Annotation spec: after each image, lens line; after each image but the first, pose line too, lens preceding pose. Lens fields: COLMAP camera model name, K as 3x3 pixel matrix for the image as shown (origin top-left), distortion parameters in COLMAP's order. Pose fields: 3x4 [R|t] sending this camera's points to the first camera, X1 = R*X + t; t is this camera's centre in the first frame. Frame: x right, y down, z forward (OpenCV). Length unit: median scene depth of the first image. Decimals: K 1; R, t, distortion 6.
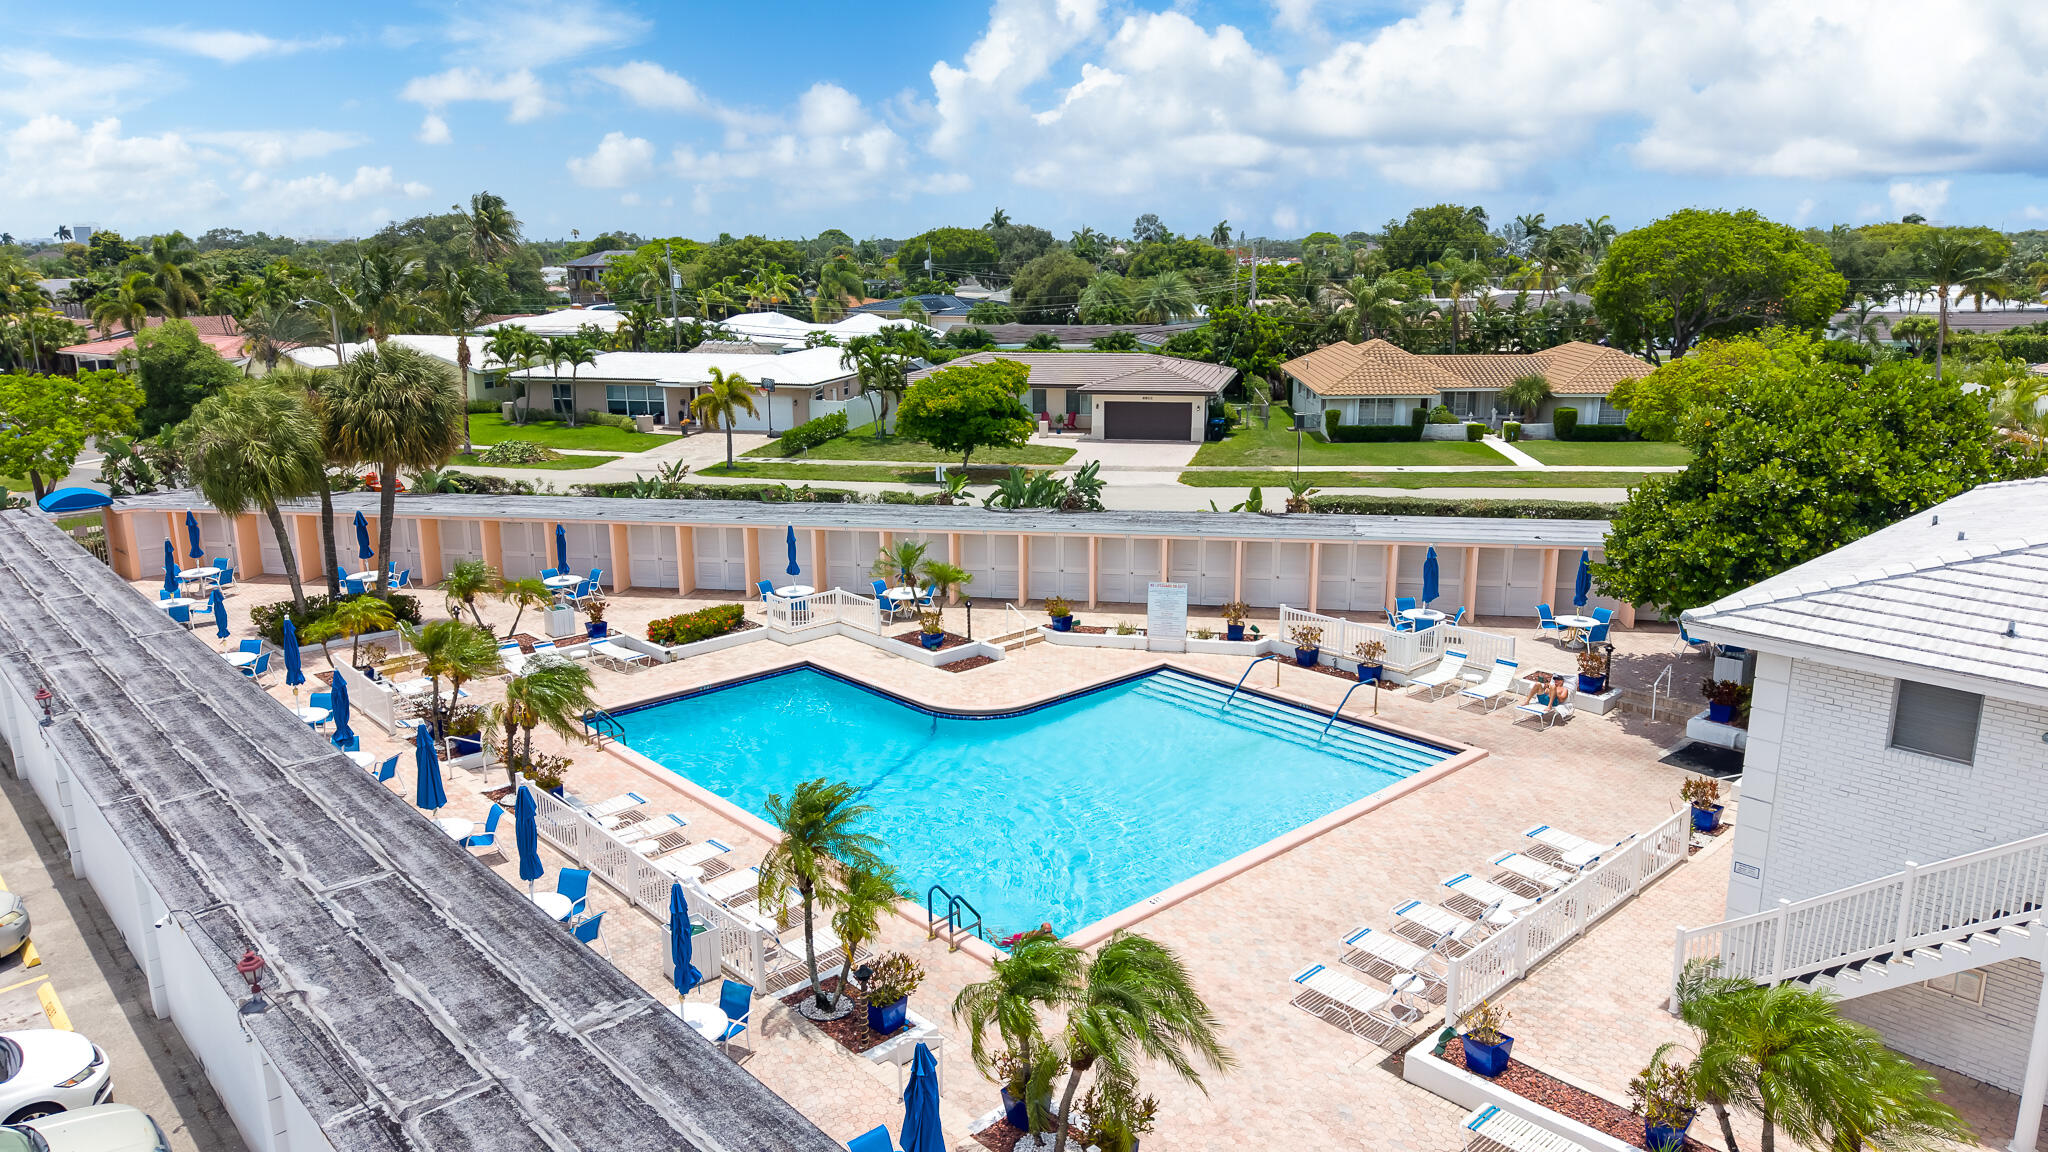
lens RADIAL K [[1347.9, 0, 1024.0], [0, 1347.9, 576.0], [0, 0, 1]] dist [0.003823, -0.043932]
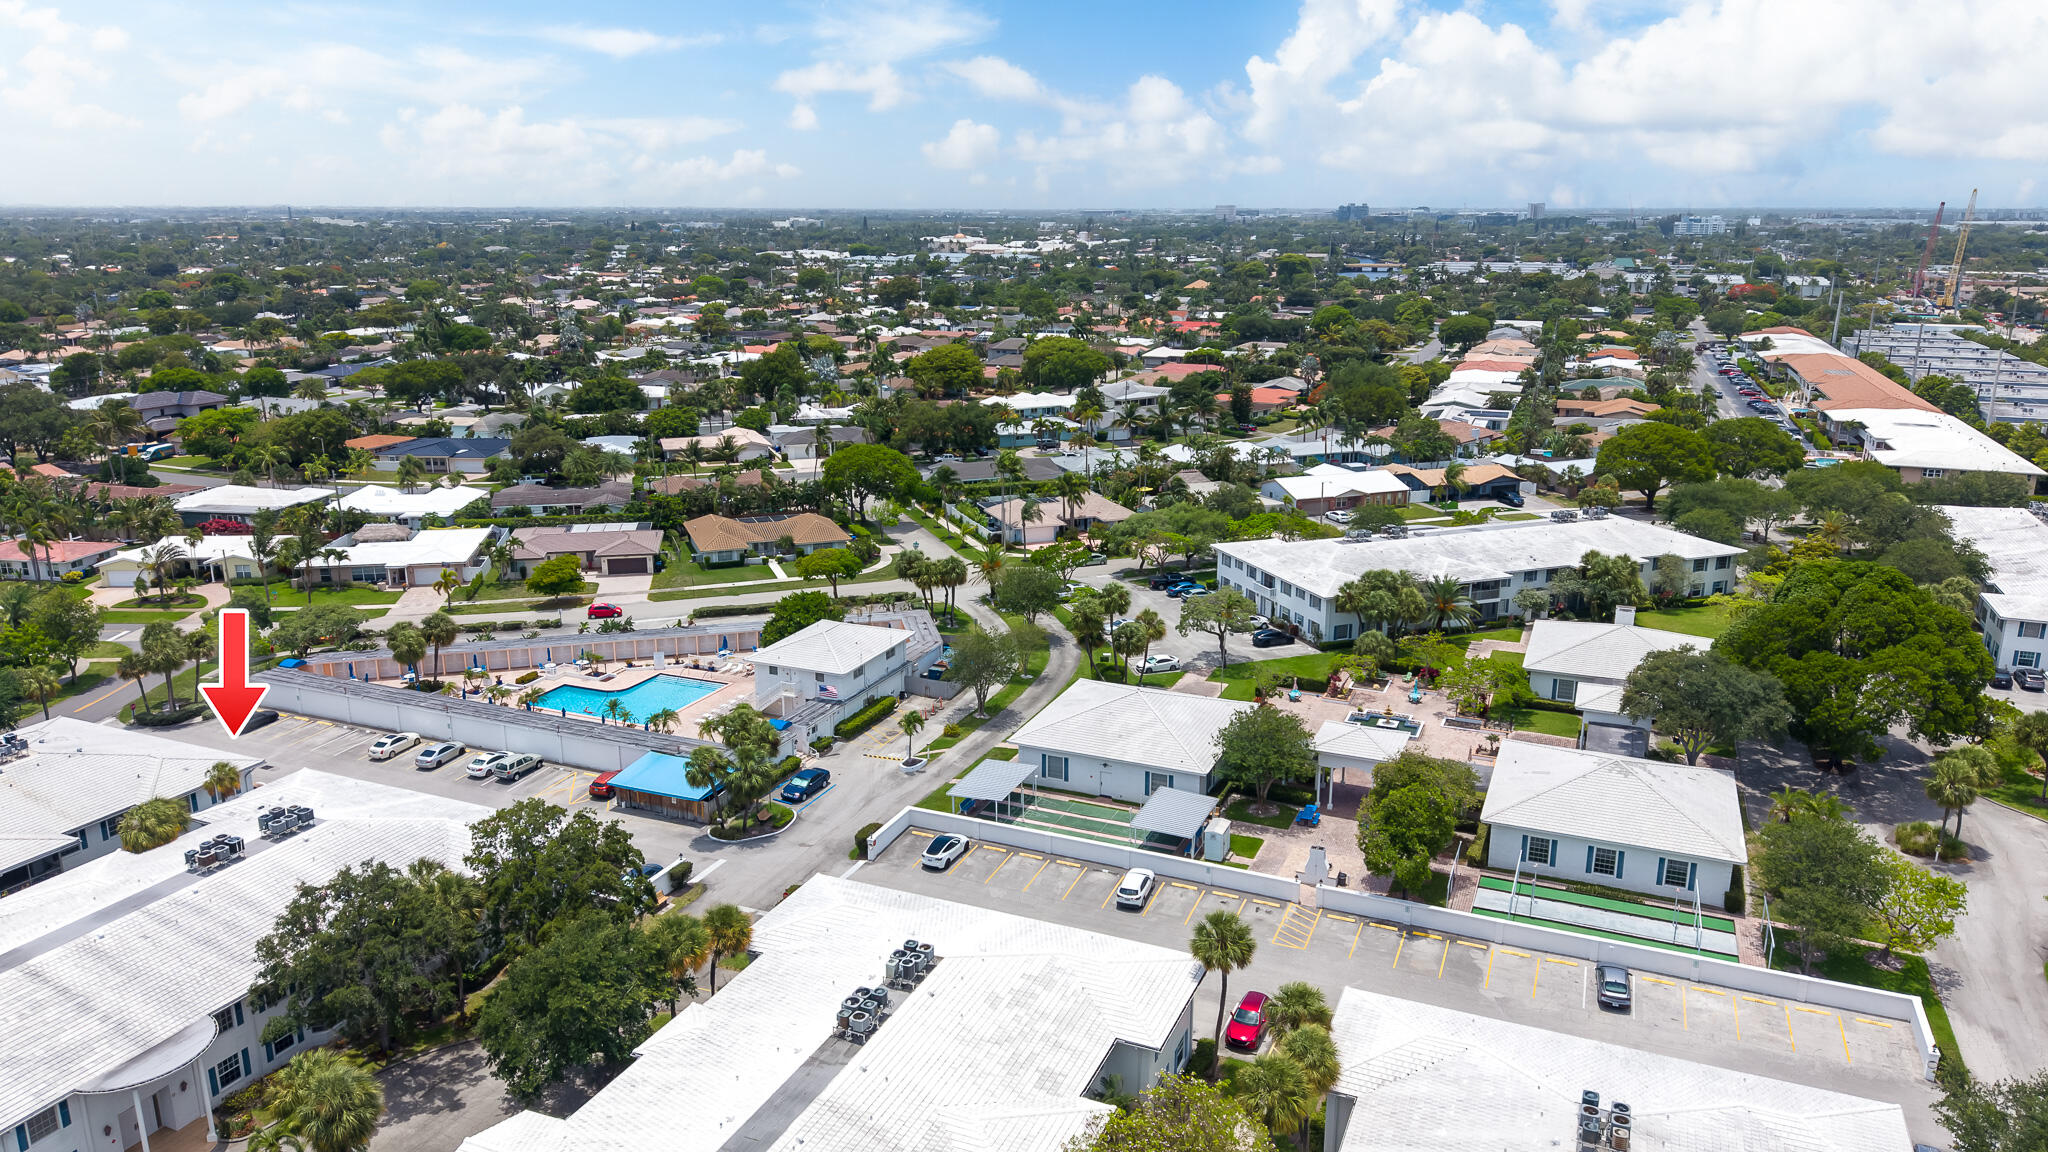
lens RADIAL K [[1345.5, 0, 1024.0], [0, 1345.5, 576.0], [0, 0, 1]] dist [0.040839, -0.070772]
pose [[0.910163, -0.097066, 0.402718, -0.443327], [0.089134, 0.995278, 0.038443, -0.247932], [-0.404548, 0.000906, 0.914516, -2.764529]]
